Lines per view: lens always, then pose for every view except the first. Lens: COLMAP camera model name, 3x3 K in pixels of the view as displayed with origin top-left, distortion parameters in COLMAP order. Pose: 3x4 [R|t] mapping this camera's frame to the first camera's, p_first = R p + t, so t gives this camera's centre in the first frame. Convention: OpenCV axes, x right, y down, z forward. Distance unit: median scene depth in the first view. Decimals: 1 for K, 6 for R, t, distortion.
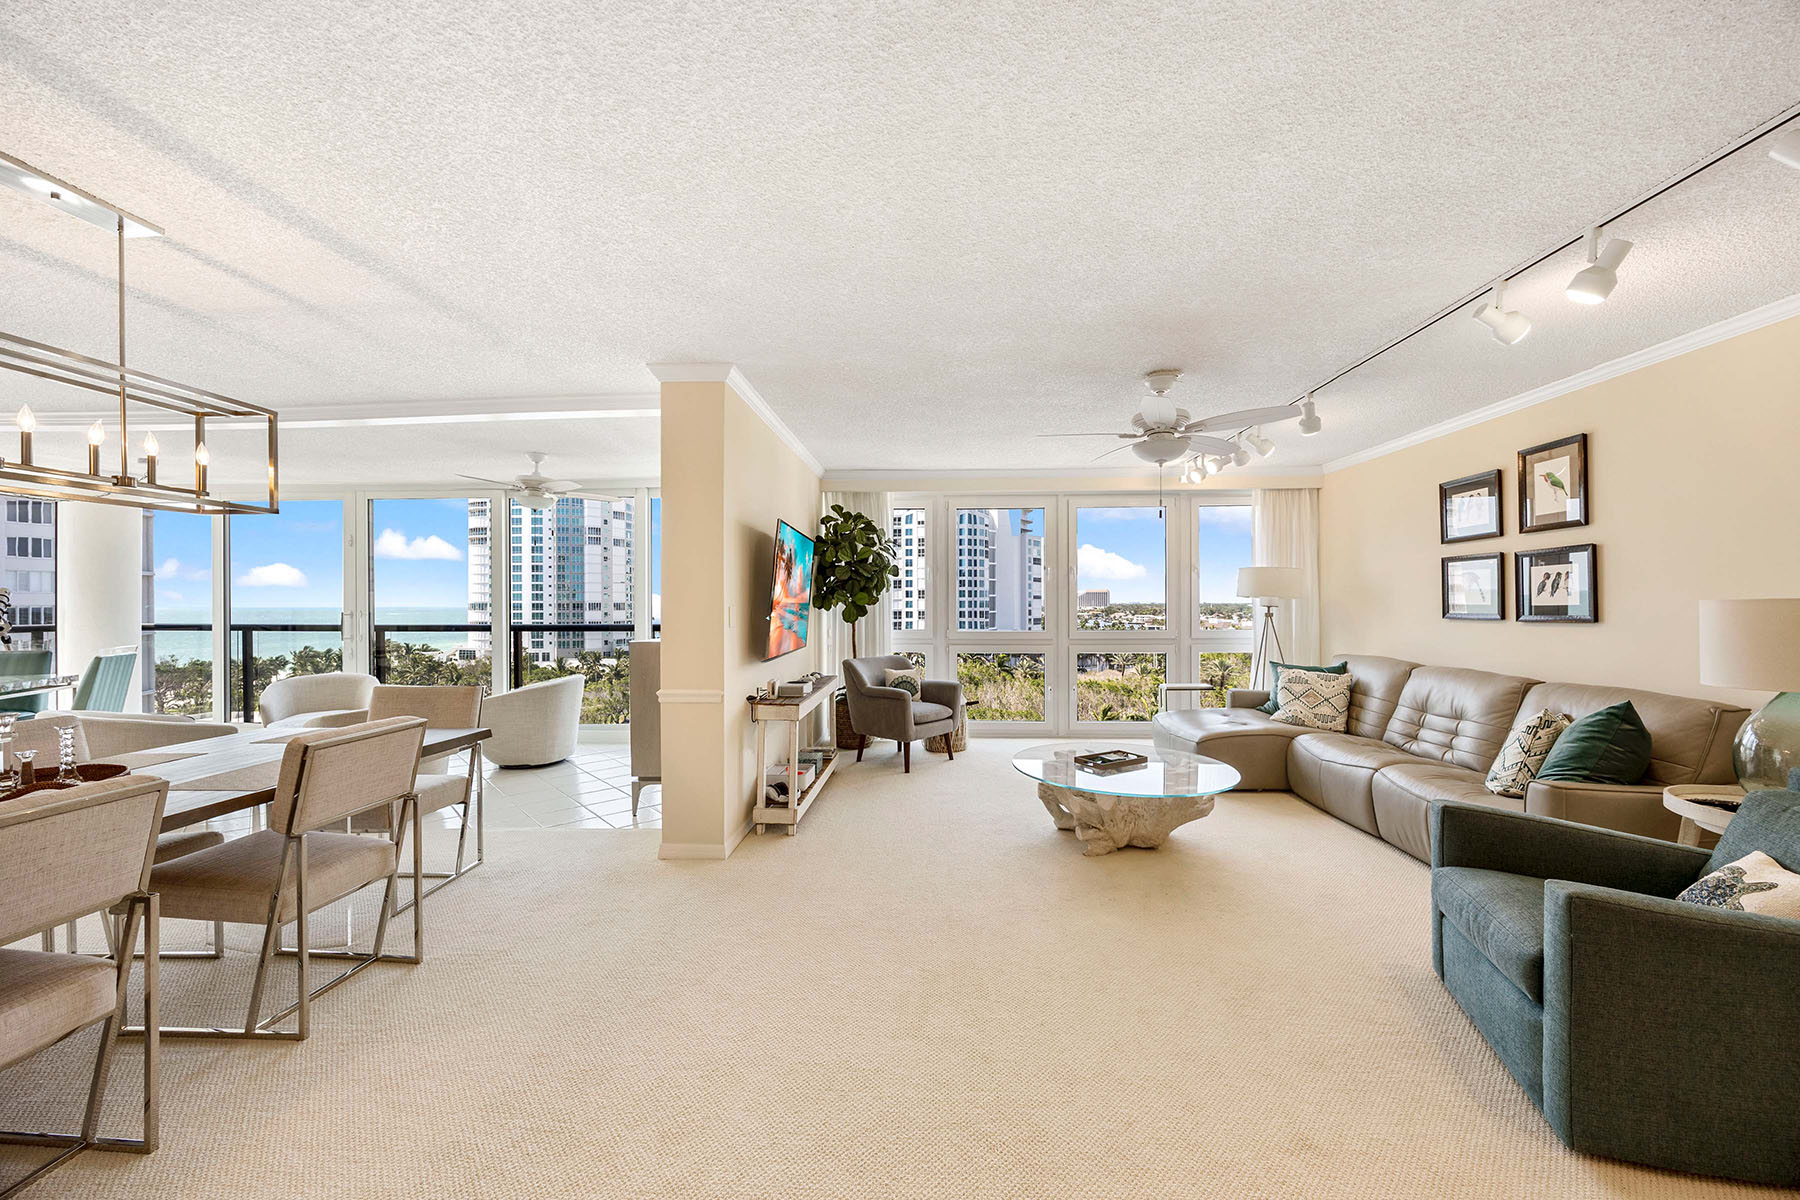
lens RADIAL K [[683.4, 0, 905.1], [0, 683.4, 608.3], [0, 0, 1]] dist [-0.008592, 0.000199]
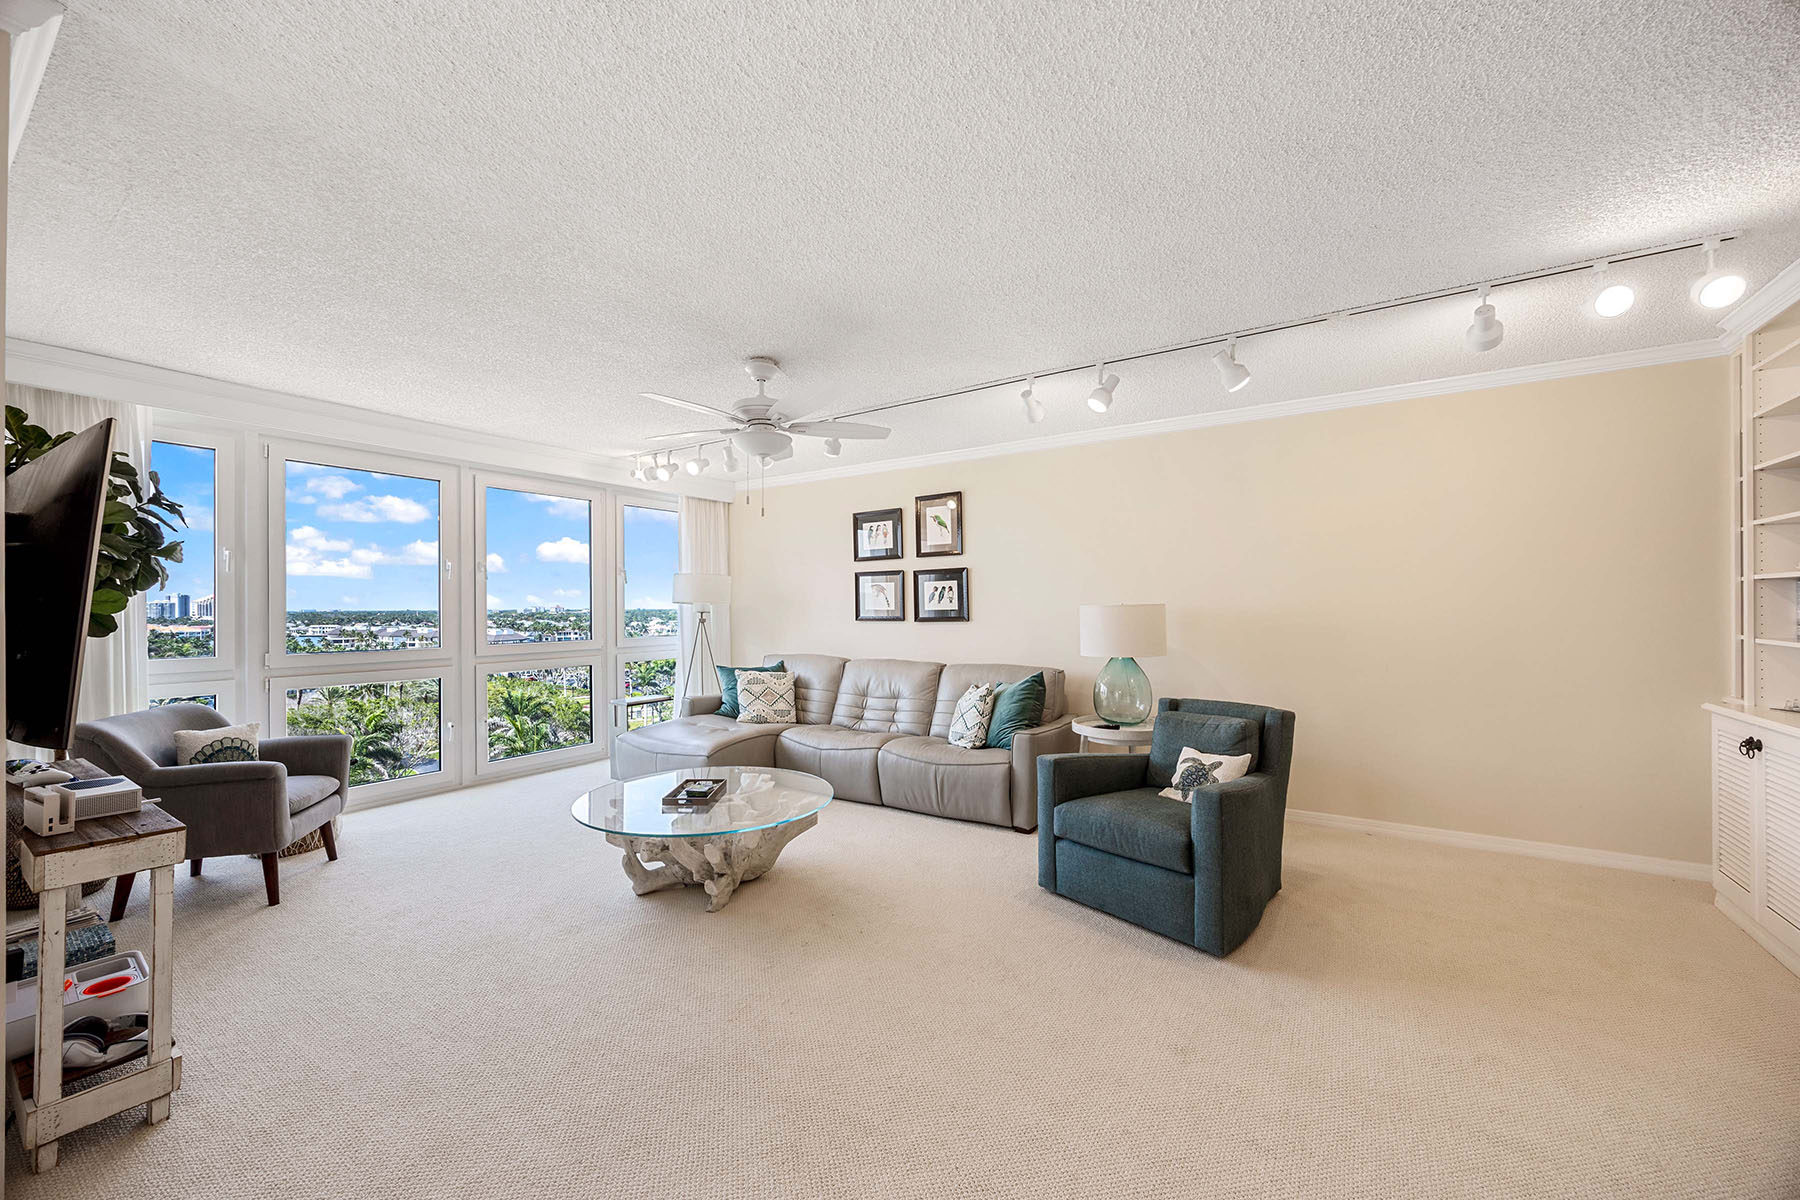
lens RADIAL K [[683.4, 0, 905.1], [0, 683.4, 608.3], [0, 0, 1]] dist [-0.008592, 0.000199]
pose [[0.501572, -0.001055, 0.865115, -0.291499], [0.009883, 0.999941, -0.004510, -0.001632], [-0.865059, 0.010812, 0.501553, 0.328264]]
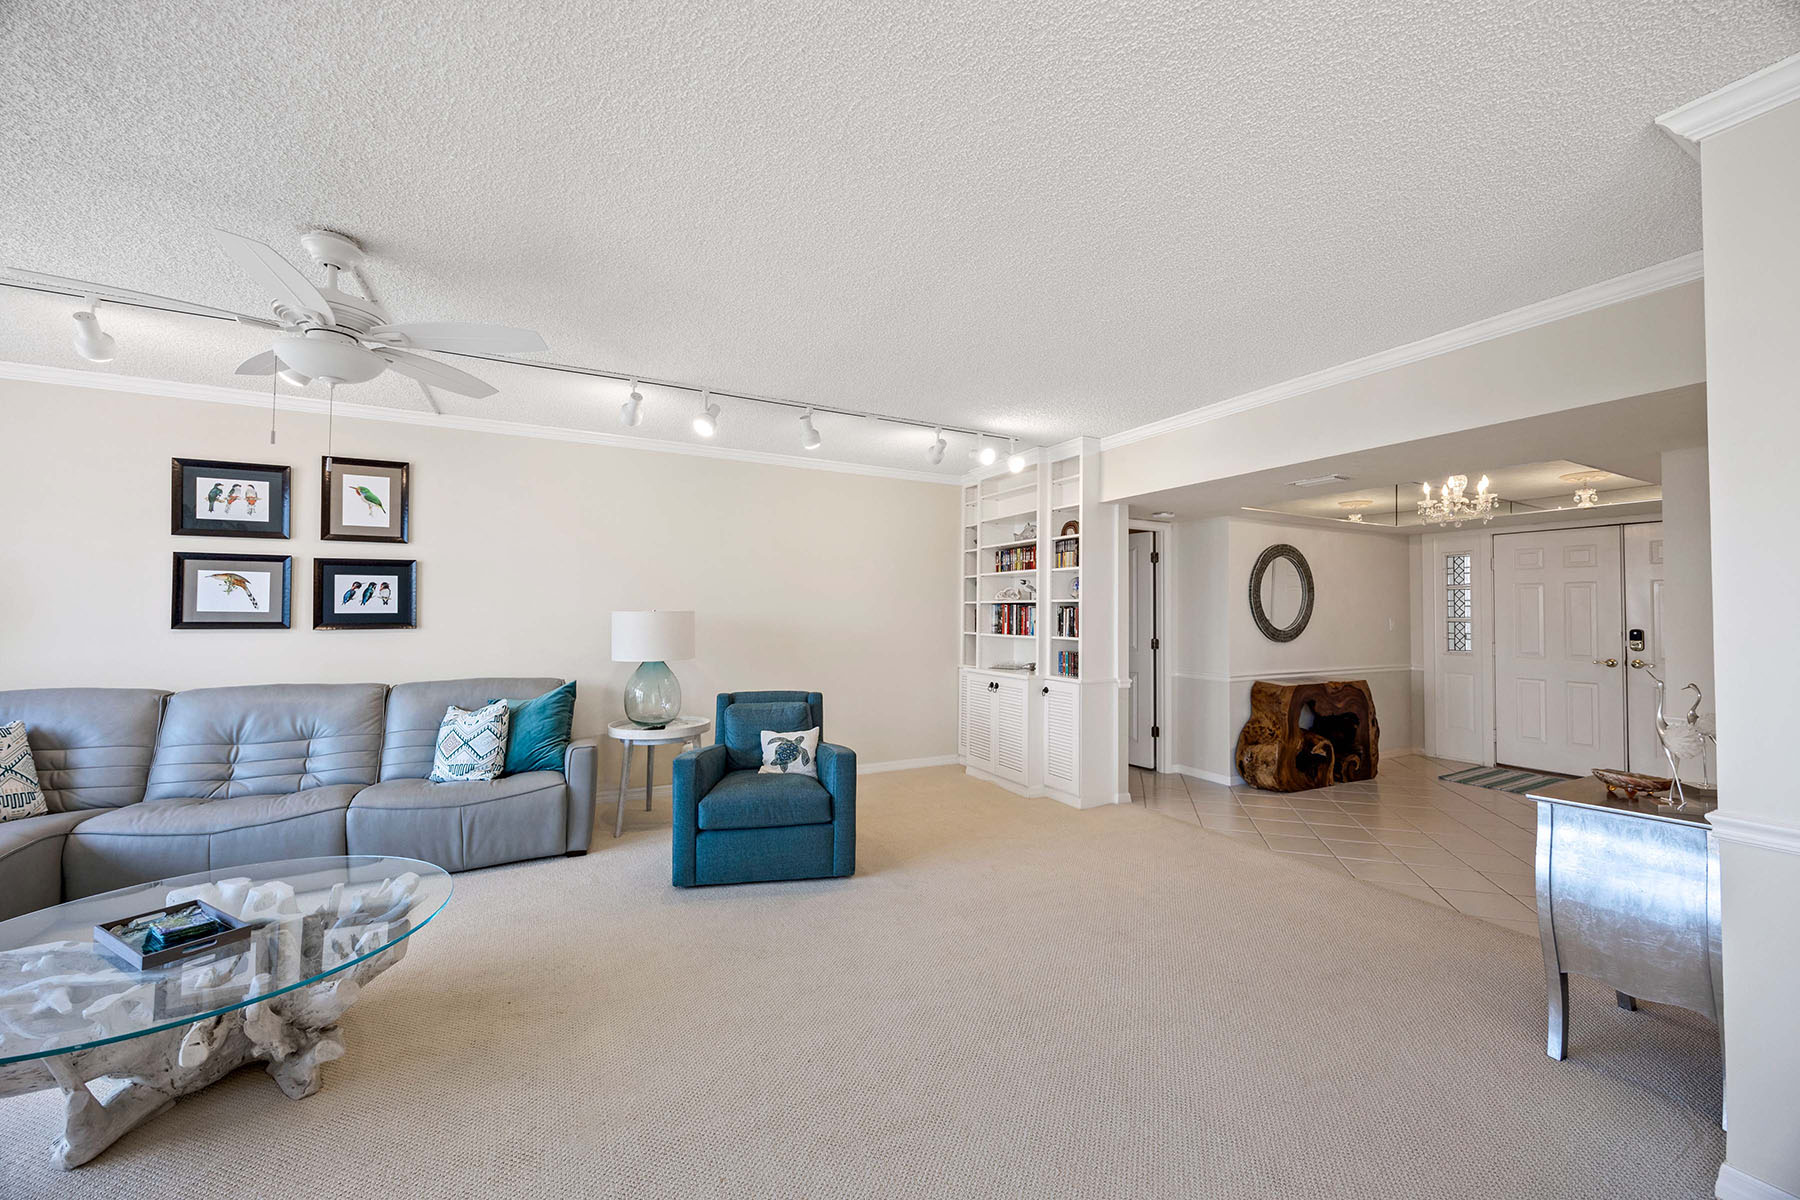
lens RADIAL K [[679.8, 0, 898.6], [0, 679.8, 597.8], [0, 0, 1]] dist [0.000121, -0.000267]
pose [[-0.507247, 0.020262, 0.861563, -0.360364], [-0.000929, 0.999710, -0.024059, -0.003314], [-0.861800, -0.013004, -0.507081, 0.769068]]
